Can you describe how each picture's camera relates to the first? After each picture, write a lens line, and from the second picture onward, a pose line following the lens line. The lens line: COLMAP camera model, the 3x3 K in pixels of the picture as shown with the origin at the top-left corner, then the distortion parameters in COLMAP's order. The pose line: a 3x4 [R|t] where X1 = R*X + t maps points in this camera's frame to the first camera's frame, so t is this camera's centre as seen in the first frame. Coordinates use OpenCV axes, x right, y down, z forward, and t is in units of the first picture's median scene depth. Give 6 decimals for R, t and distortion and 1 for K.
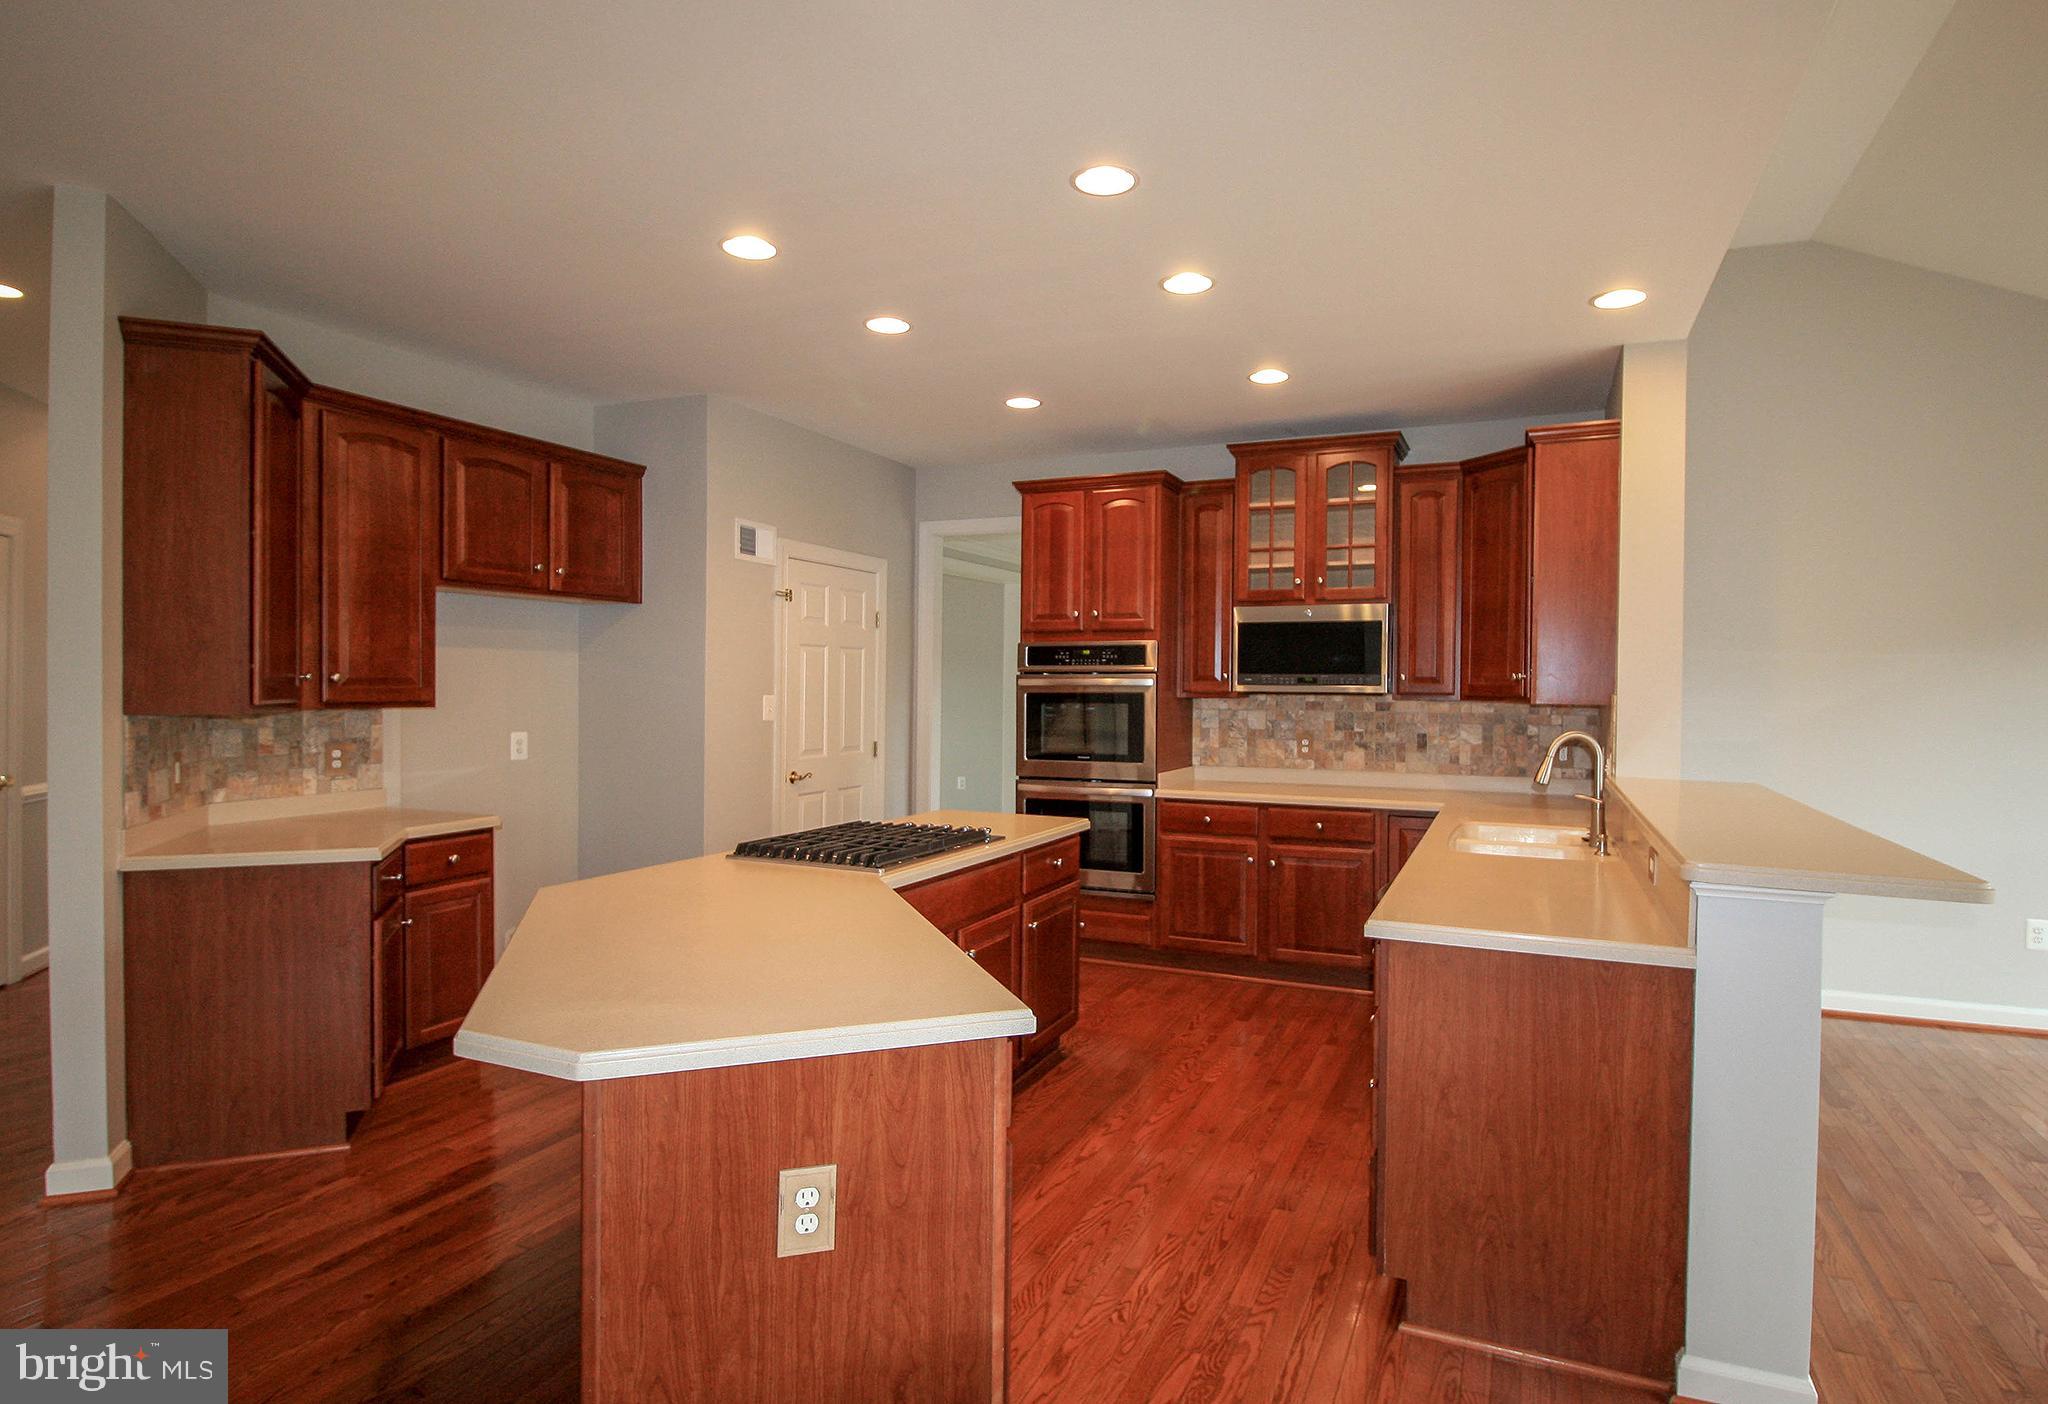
lens RADIAL K [[1094.0, 0, 1024.0], [0, 1094.0, 702.0], [0, 0, 1]] dist [-0.000782, -0.014299]
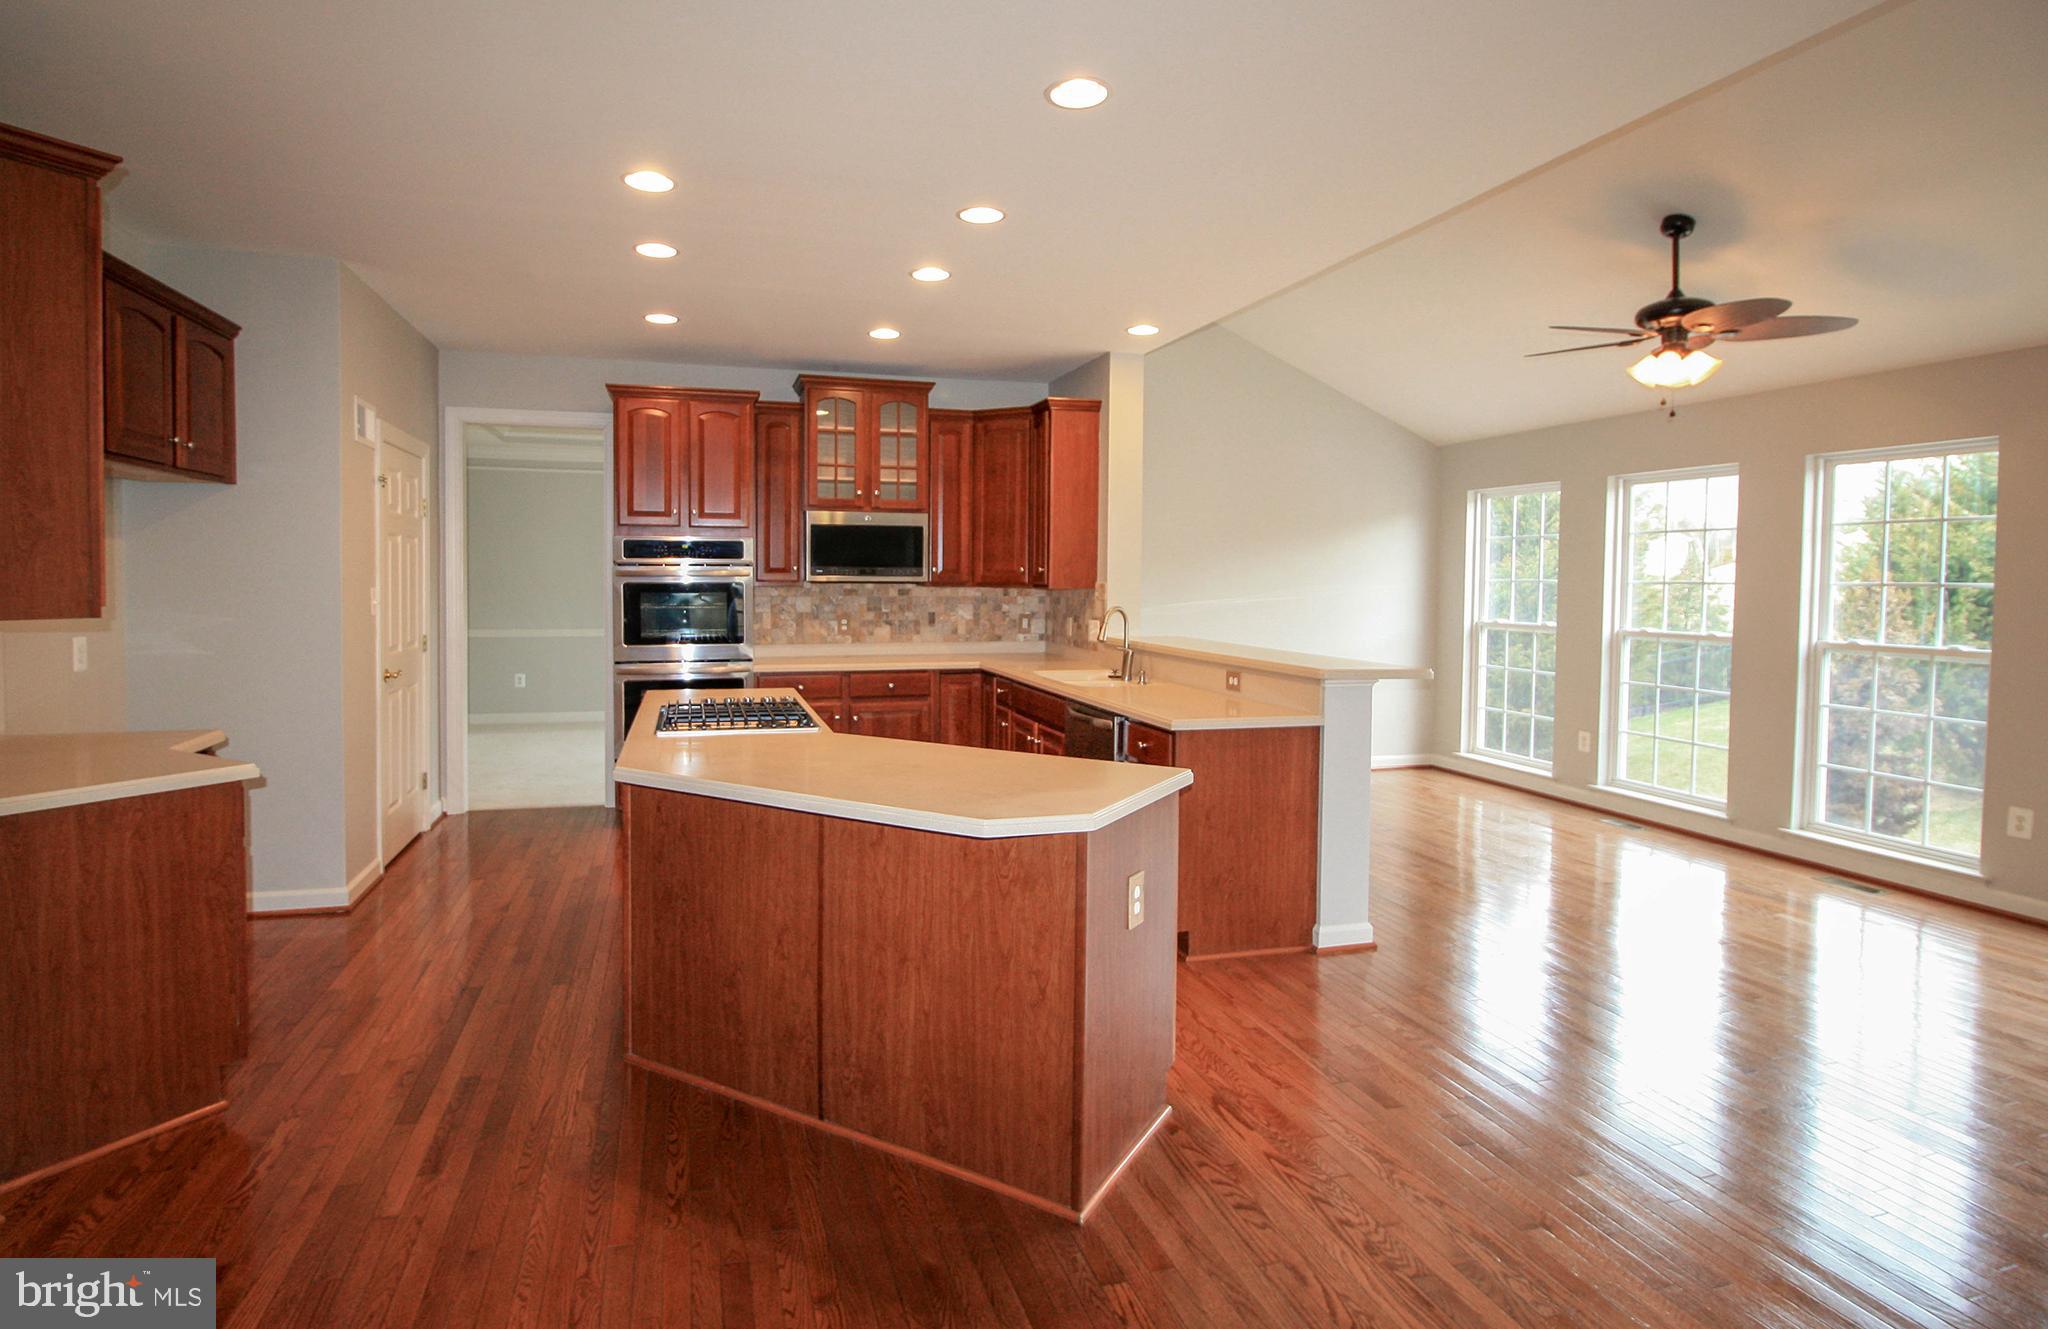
lens RADIAL K [[1071.2, 0, 964.2], [0, 1071.2, 618.2], [0, 0, 1]] dist [-0.003090, -0.017101]
pose [[0.773501, -0.027672, 0.633191, -0.437945], [0.009801, 0.999449, 0.031706, -0.004607], [-0.633719, -0.018319, 0.773346, -0.024777]]
